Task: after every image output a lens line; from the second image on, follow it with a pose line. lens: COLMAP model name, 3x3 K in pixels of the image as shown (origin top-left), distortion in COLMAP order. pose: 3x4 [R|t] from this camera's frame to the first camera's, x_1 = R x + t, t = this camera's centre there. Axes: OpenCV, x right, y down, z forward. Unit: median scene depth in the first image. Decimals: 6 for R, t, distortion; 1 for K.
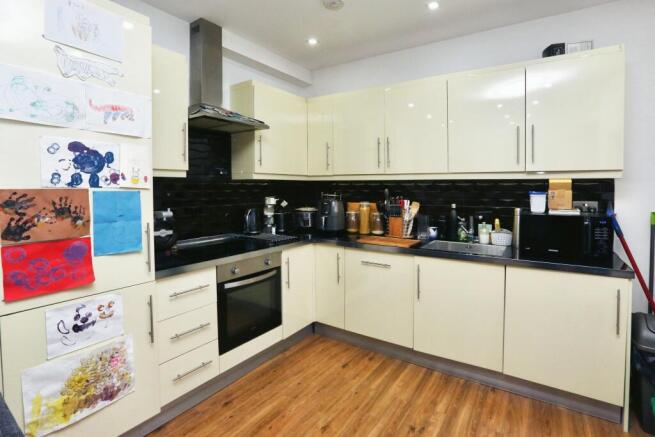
lens RADIAL K [[330.7, 0, 327.1], [0, 330.7, 175.3], [0, 0, 1]] dist [-0.000196, 0.000448]
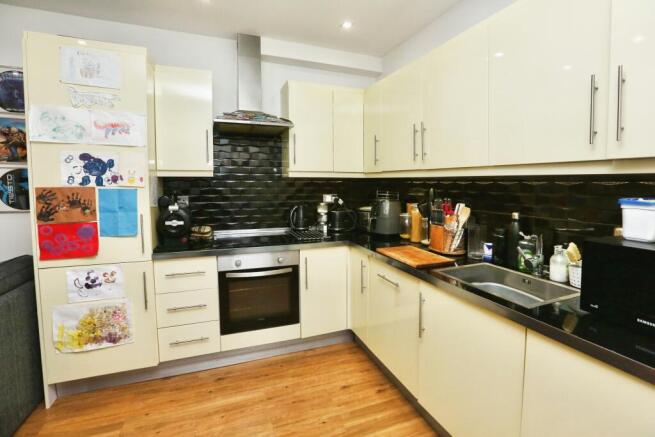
lens RADIAL K [[309.9, 0, 328.2], [0, 309.9, 183.1], [0, 0, 1]] dist [-0.005168, 0.000094]
pose [[0.813854, 0.003527, -0.581059, 0.542446], [0.019302, 0.999266, 0.033101, 0.000294], [0.580749, -0.038155, 0.813188, 0.350050]]
